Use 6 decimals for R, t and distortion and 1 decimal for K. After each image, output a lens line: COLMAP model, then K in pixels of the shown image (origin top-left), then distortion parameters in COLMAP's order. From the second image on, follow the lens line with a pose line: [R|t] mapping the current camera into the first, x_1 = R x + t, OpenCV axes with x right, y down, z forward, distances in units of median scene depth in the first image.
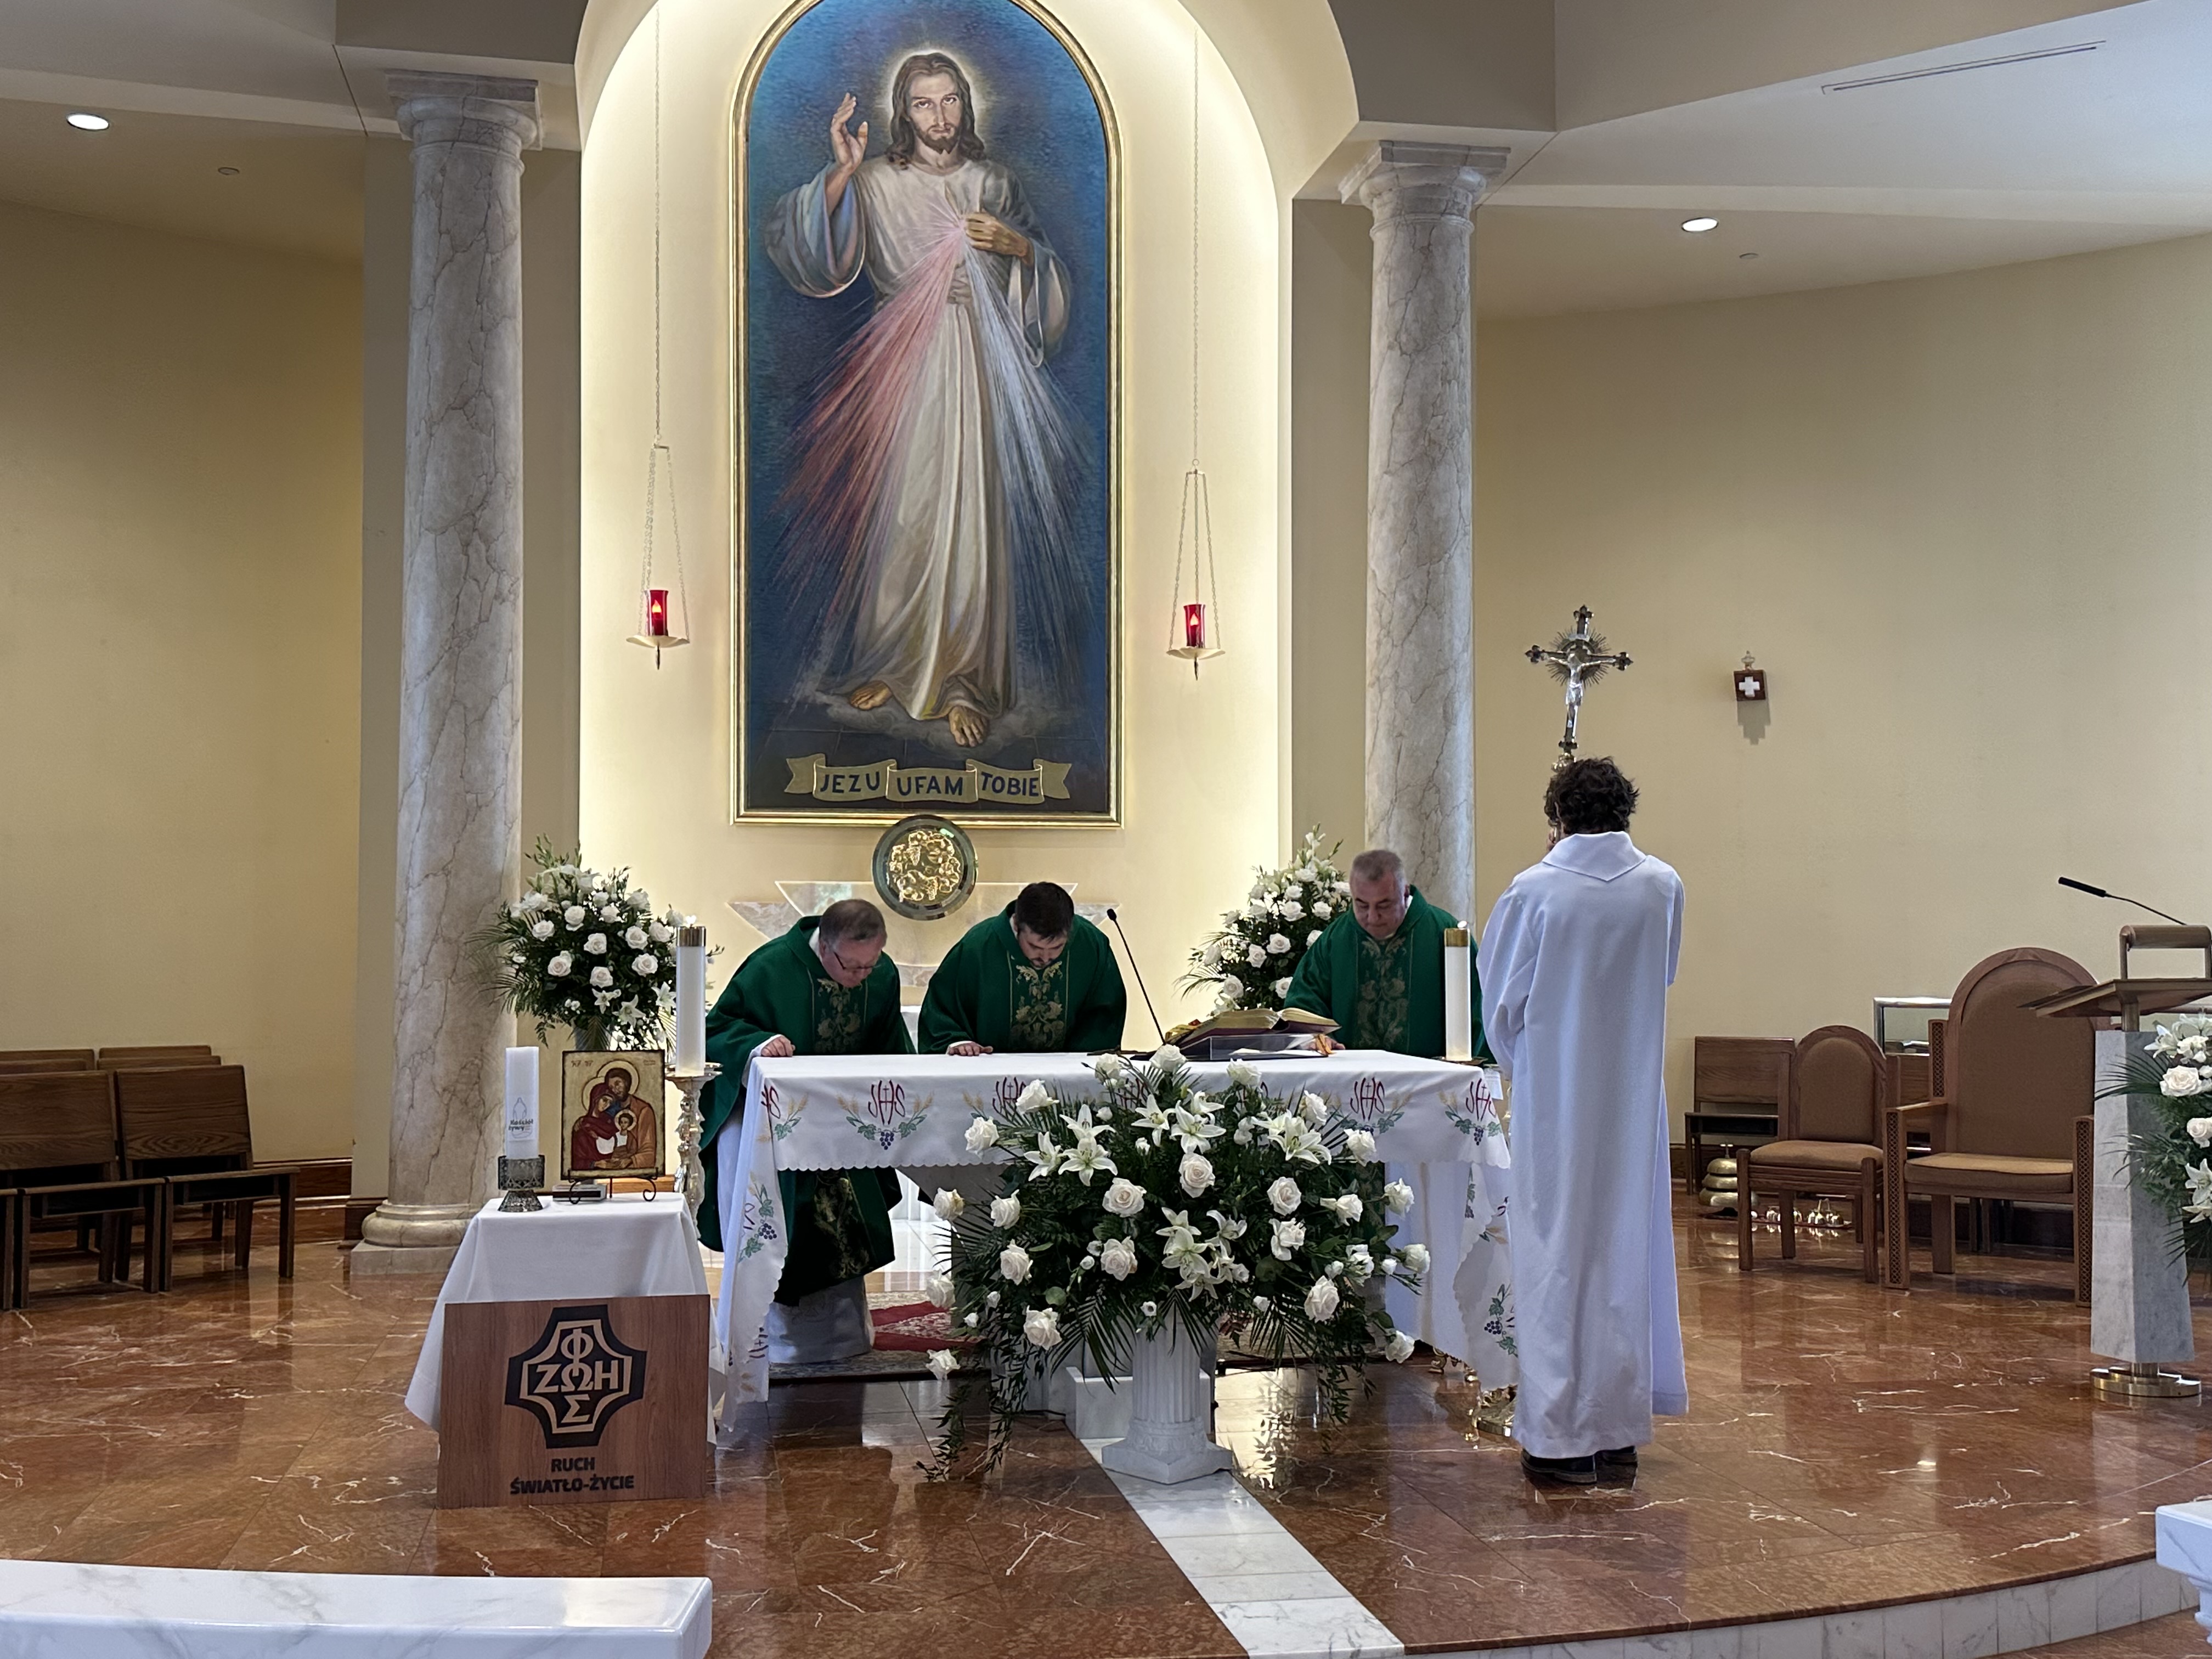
lens RADIAL K [[2200.7, 0, 1106.0], [0, 2200.7, 829.5], [0, 0, 1]] dist [0.060952, -0.003729]
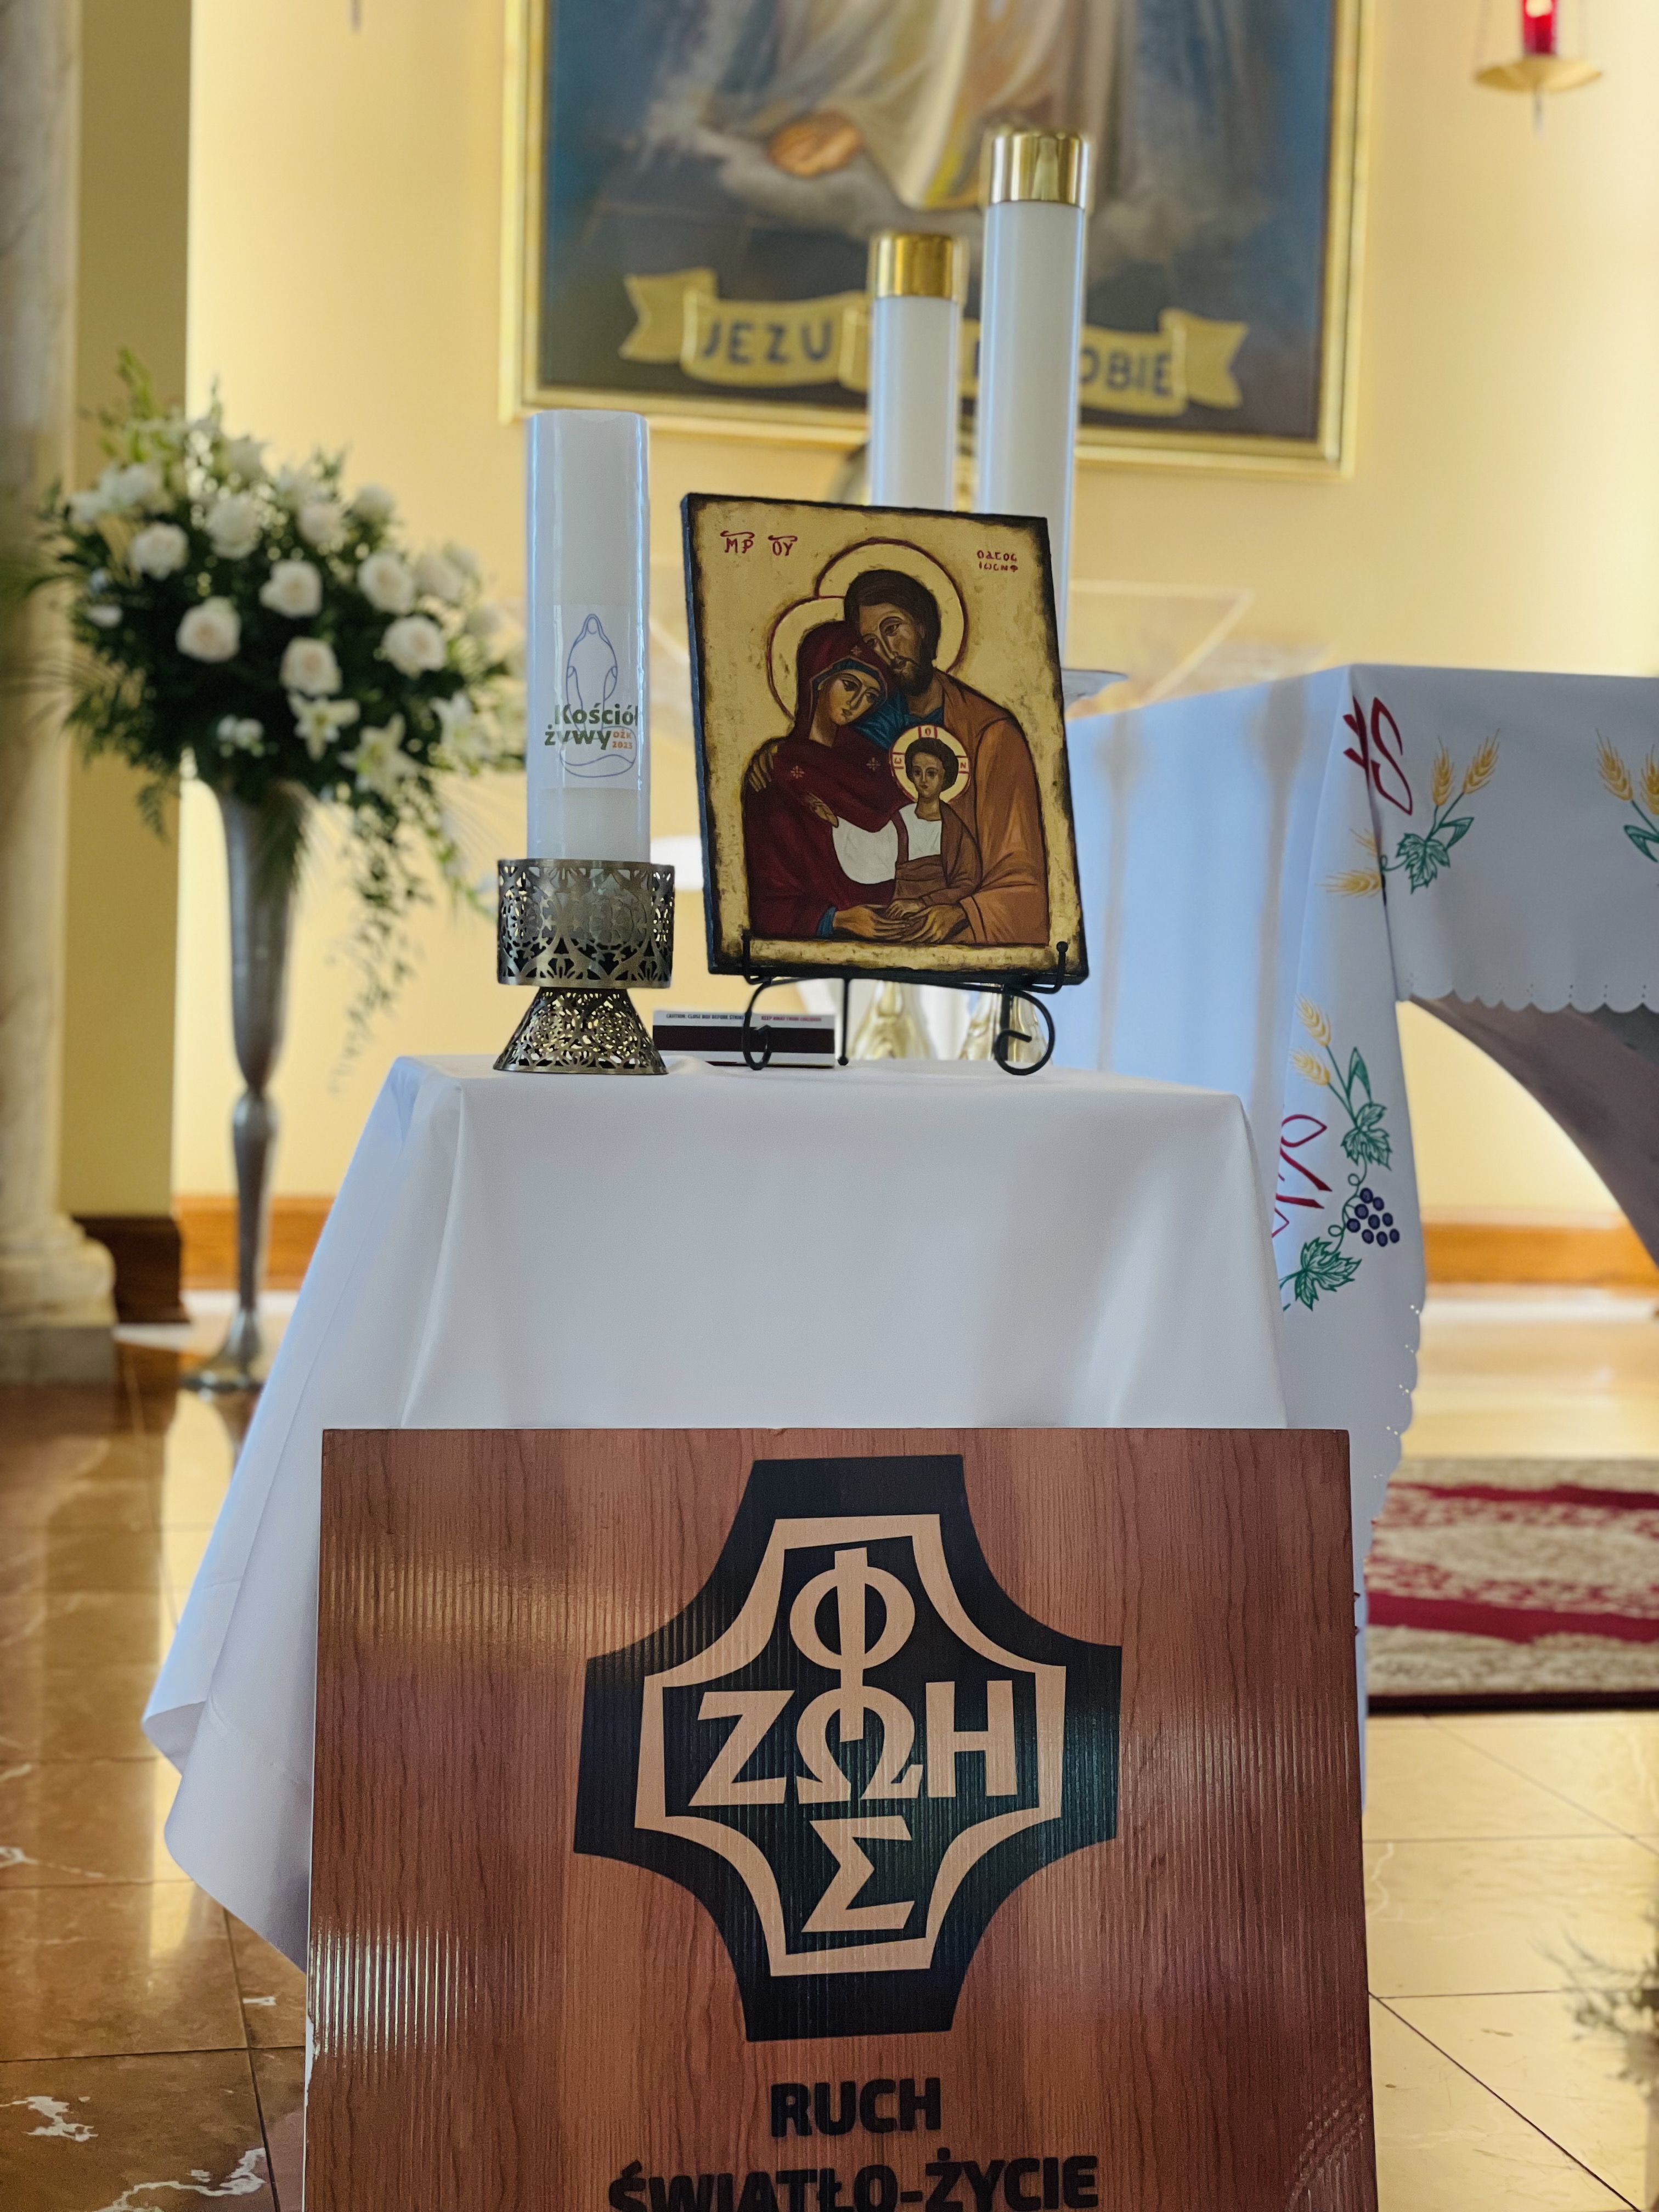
lens RADIAL K [[3342.4, 0, 829.5], [0, 3342.4, 1106.0], [0, 0, 1]] dist [0.134036, -0.005733]
pose [[0.998946, 0.029840, 0.034864, -0.239673], [-0.032990, 0.995065, 0.093578, 0.133917], [-0.031899, -0.094629, 0.995001, 0.599277]]
